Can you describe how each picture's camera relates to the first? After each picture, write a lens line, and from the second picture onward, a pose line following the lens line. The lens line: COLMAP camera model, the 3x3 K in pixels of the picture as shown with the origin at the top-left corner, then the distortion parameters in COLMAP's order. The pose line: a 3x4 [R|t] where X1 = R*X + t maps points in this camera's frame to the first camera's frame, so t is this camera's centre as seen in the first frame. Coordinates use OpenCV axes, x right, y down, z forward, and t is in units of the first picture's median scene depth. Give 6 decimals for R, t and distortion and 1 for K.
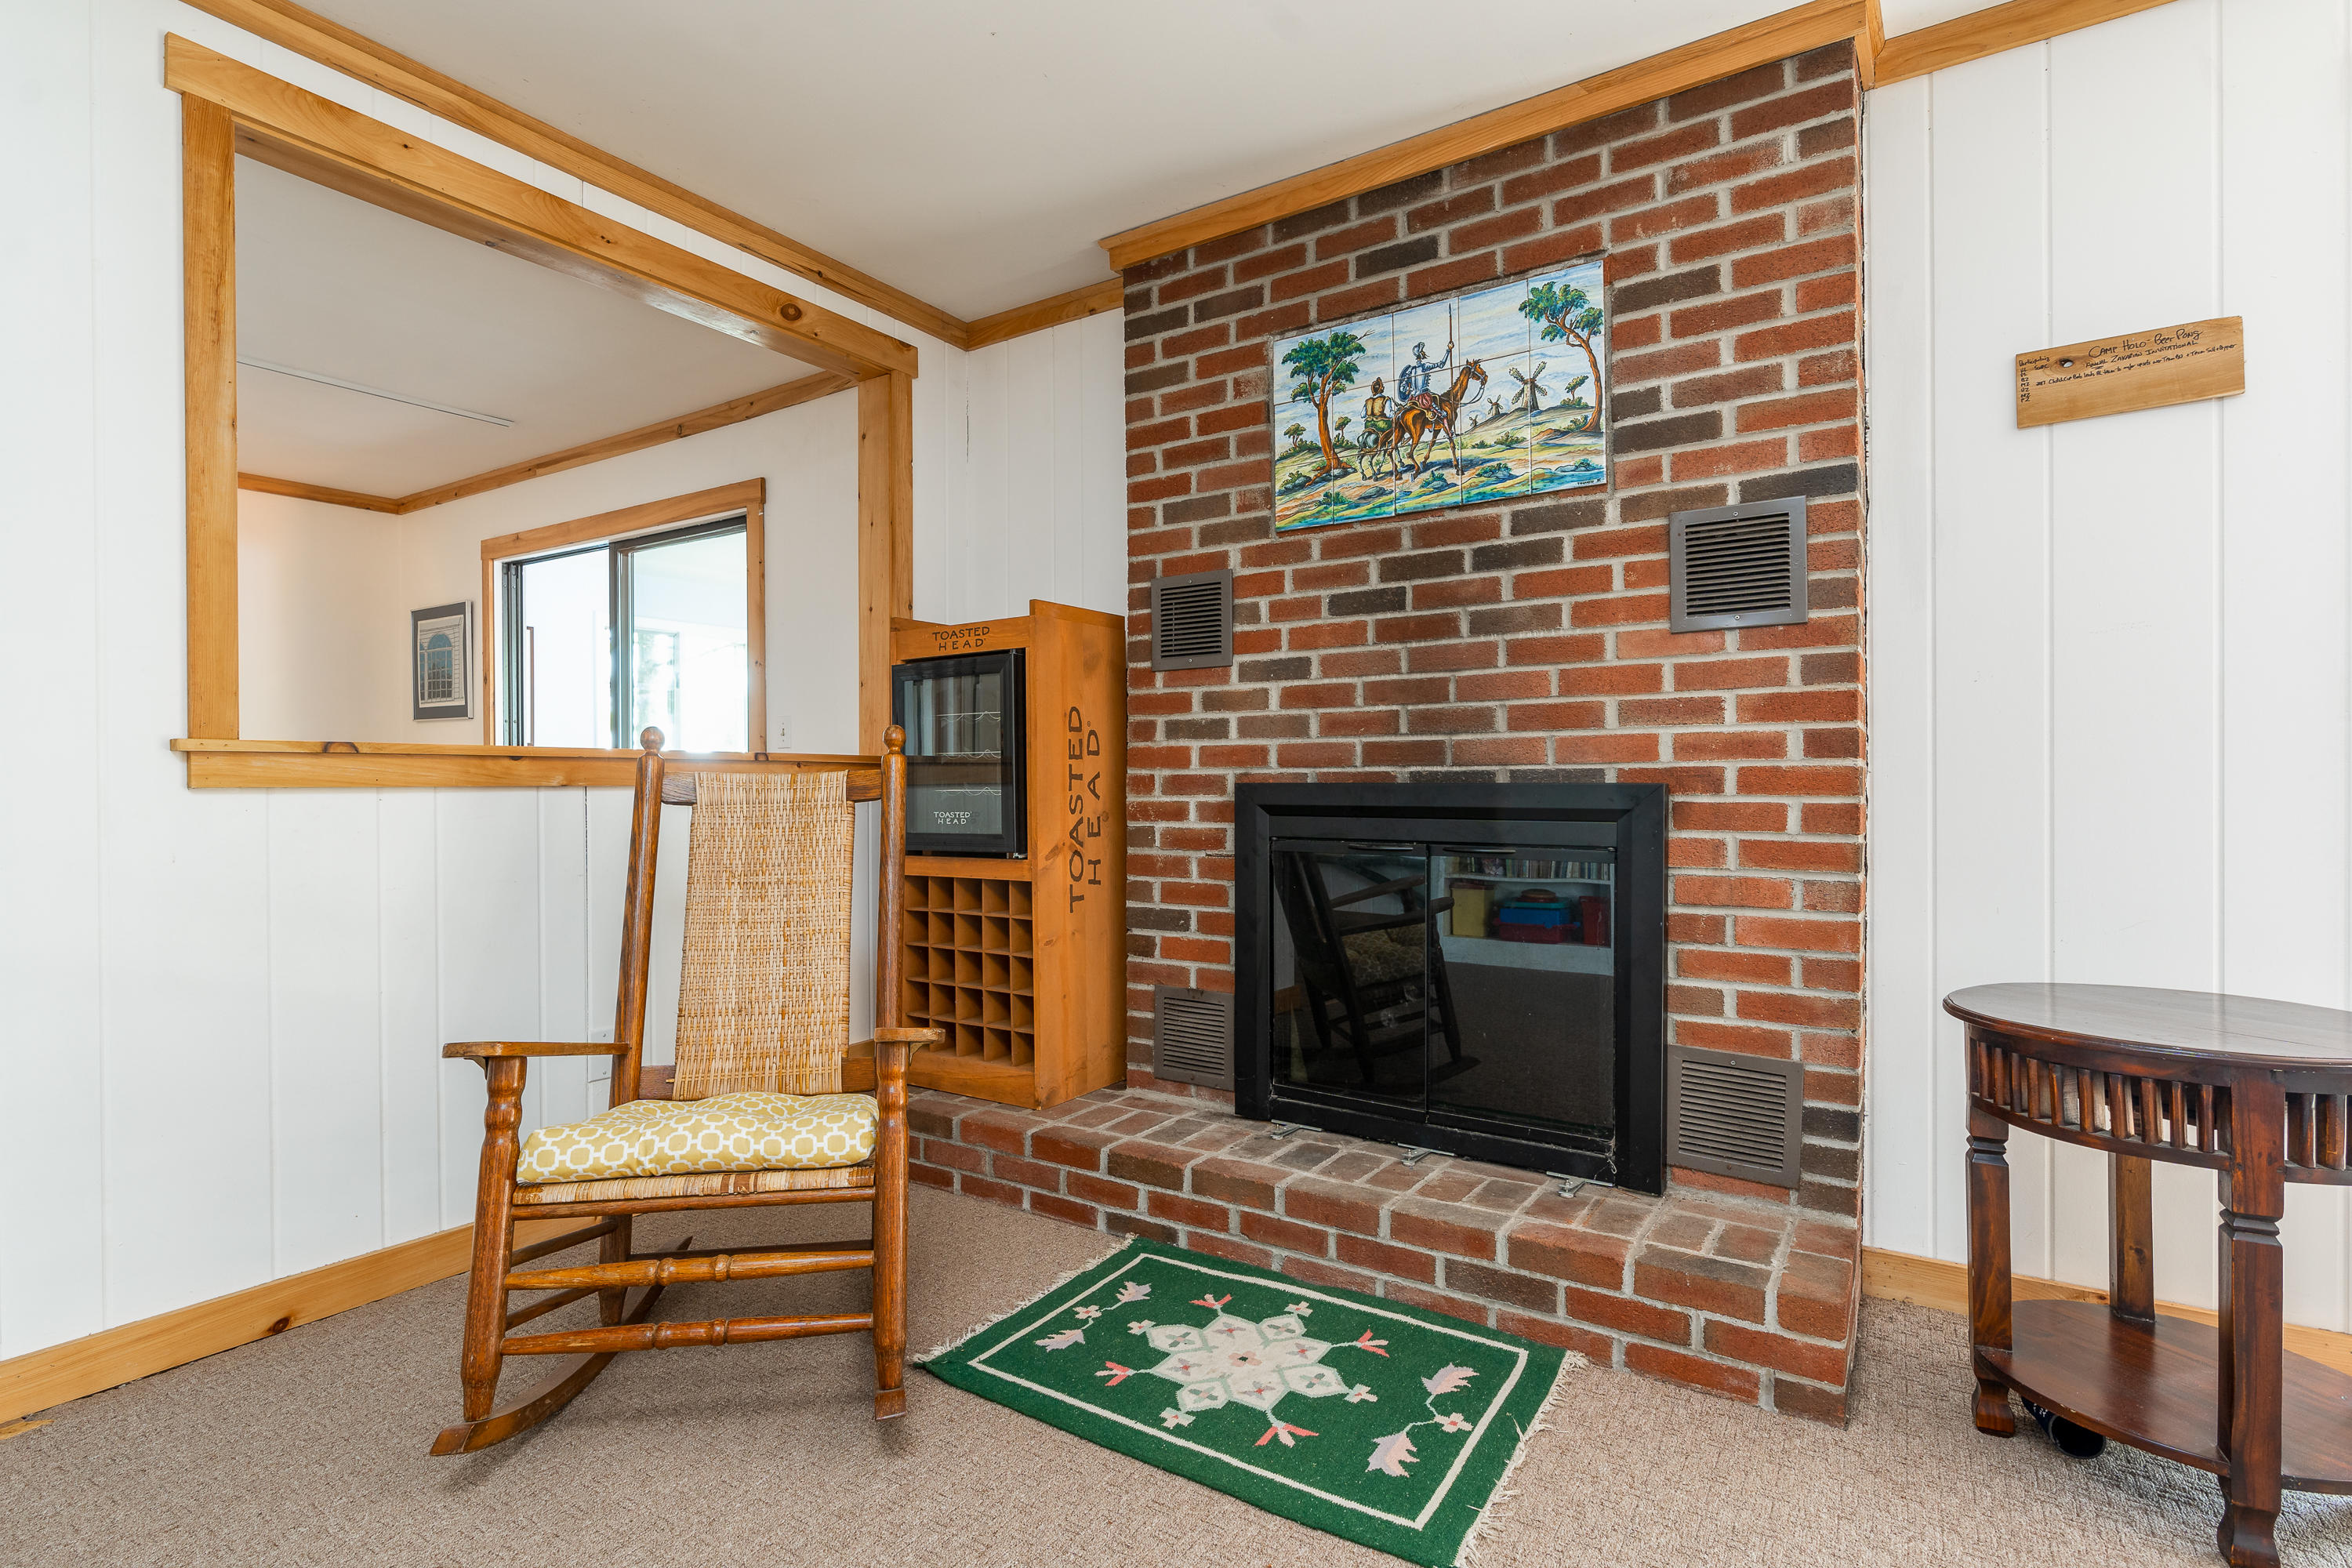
lens RADIAL K [[1131.0, 0, 1175.3], [0, 1131.0, 782.0], [0, 0, 1]] dist [-0.002187, -0.000343]
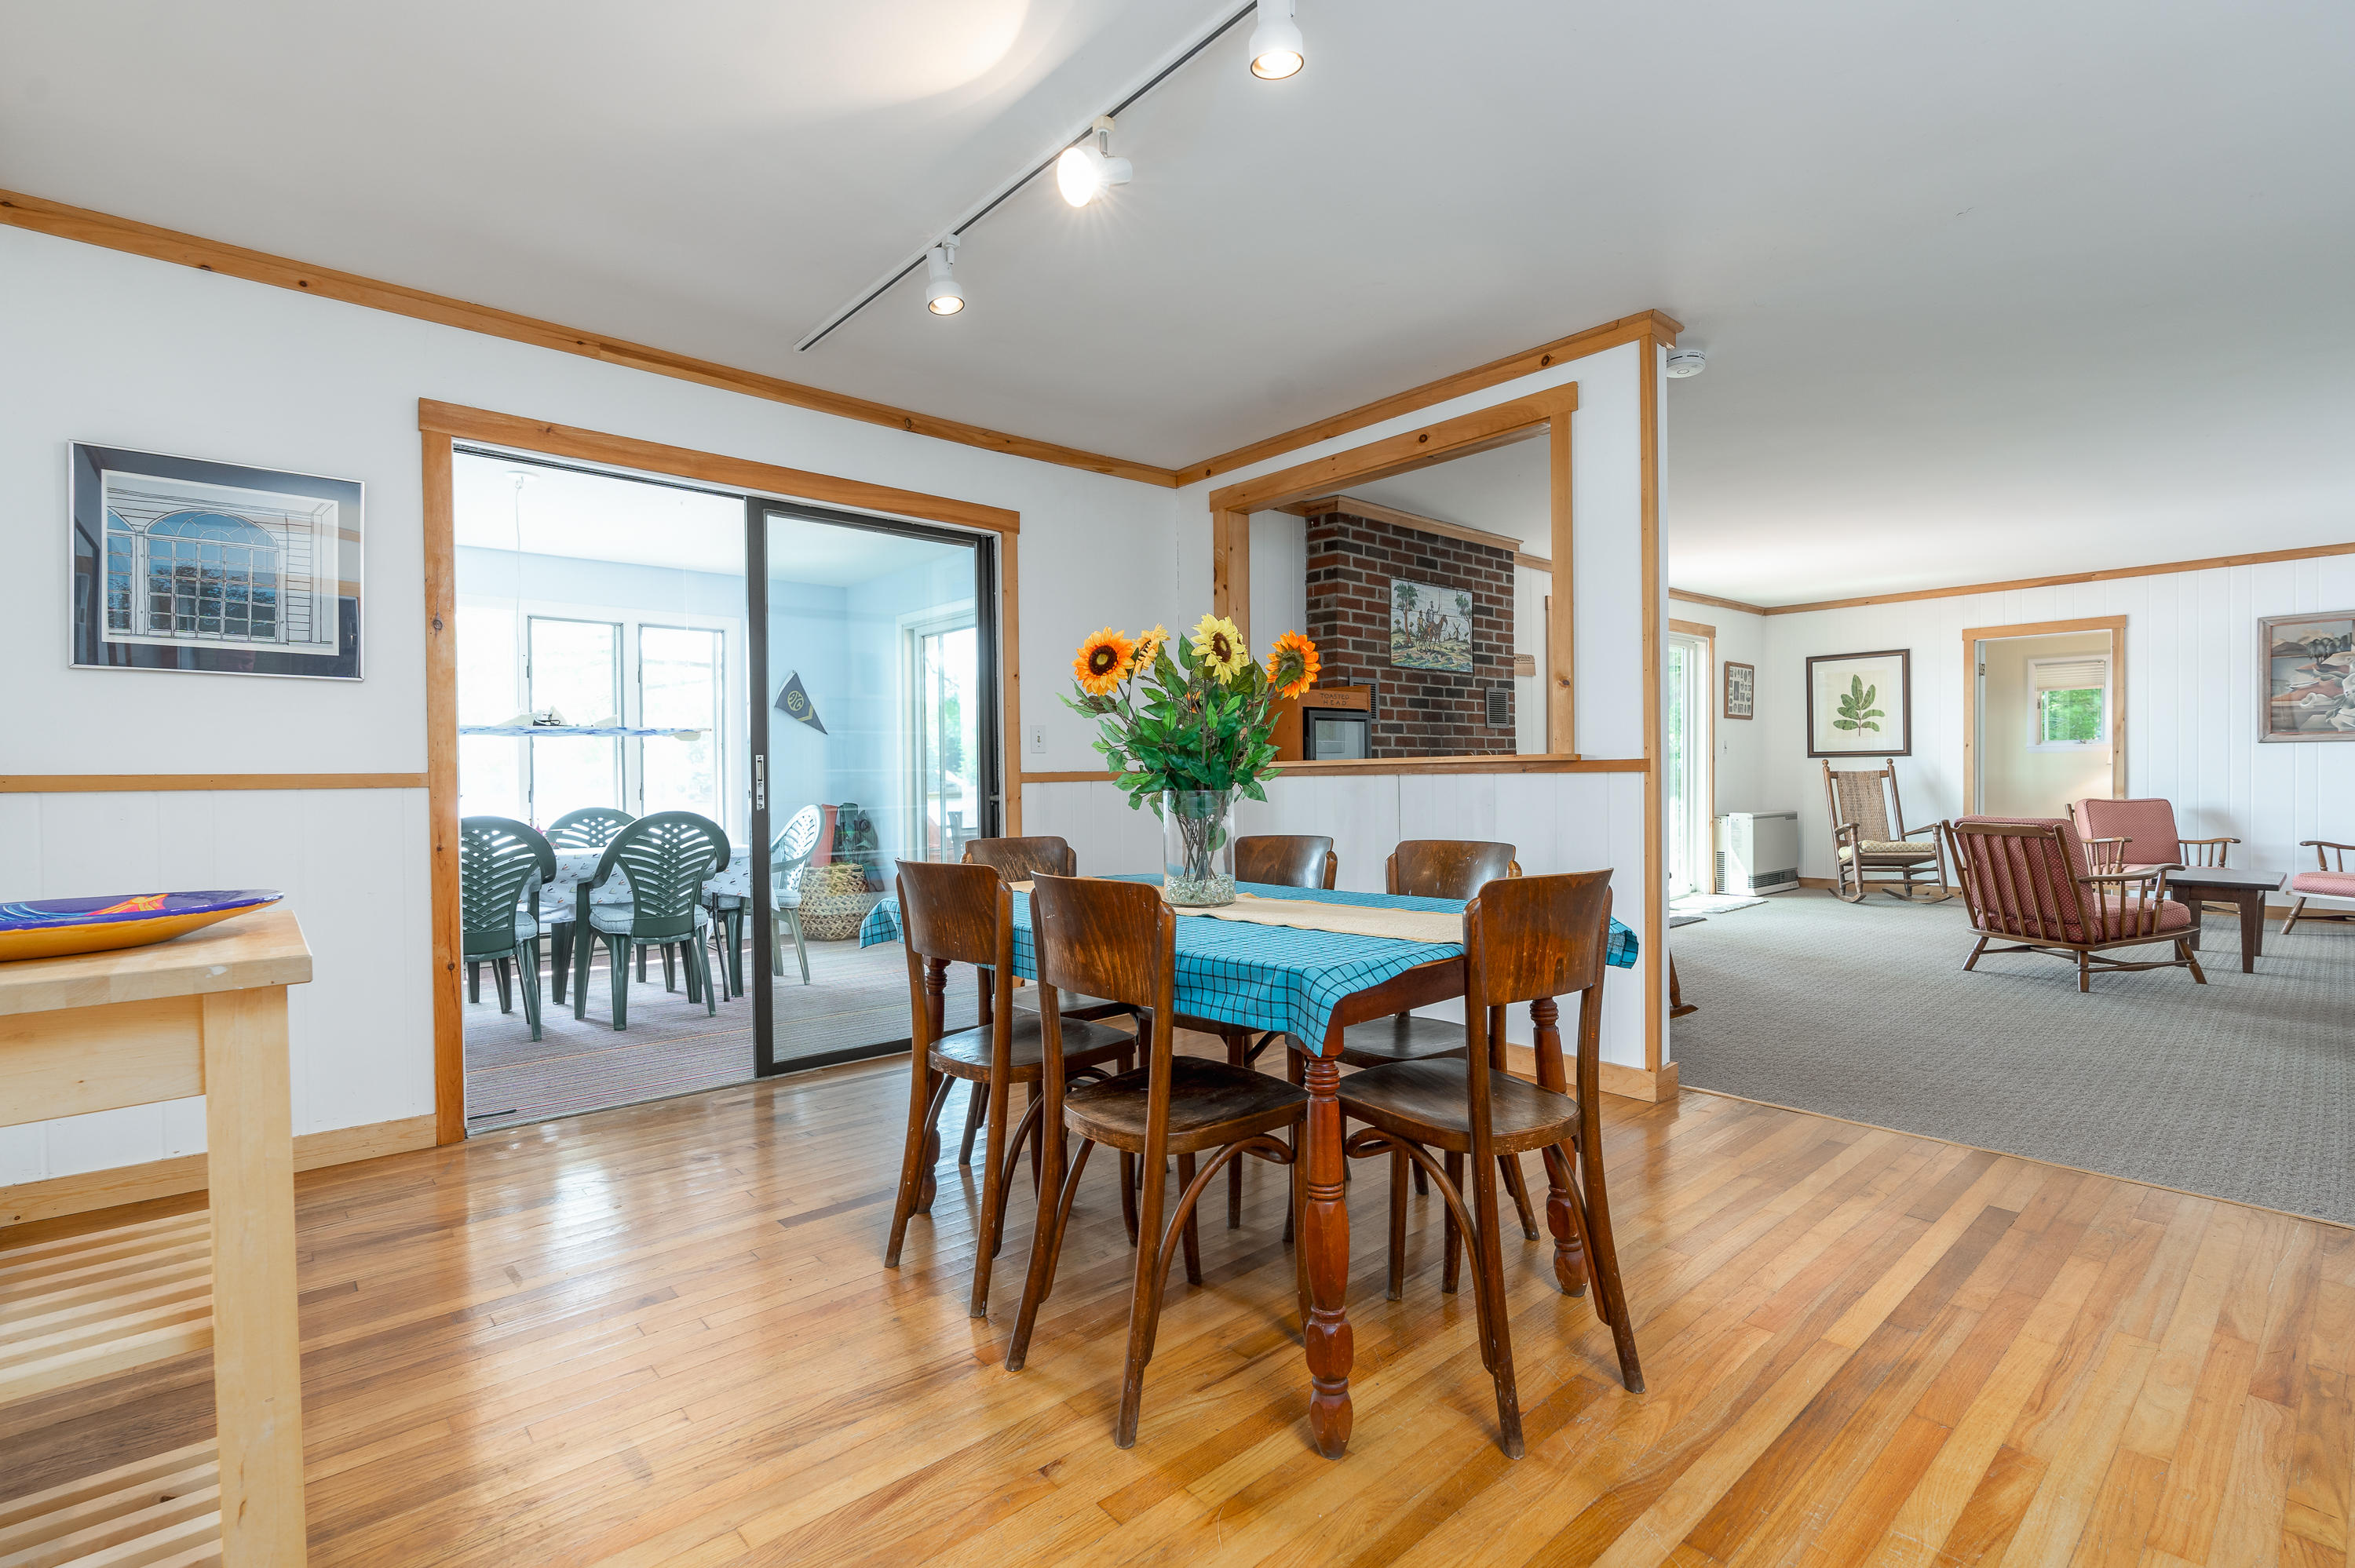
lens RADIAL K [[1100.8, 0, 1178.2], [0, 1100.8, 781.1], [0, 0, 1]] dist [-0.000252, -0.000004]
pose [[0.258425, -0.000404, 0.966031, -2.222522], [0.009132, 0.999956, -0.002024, 0.004318], [-0.965988, 0.009345, 0.258417, 0.907296]]
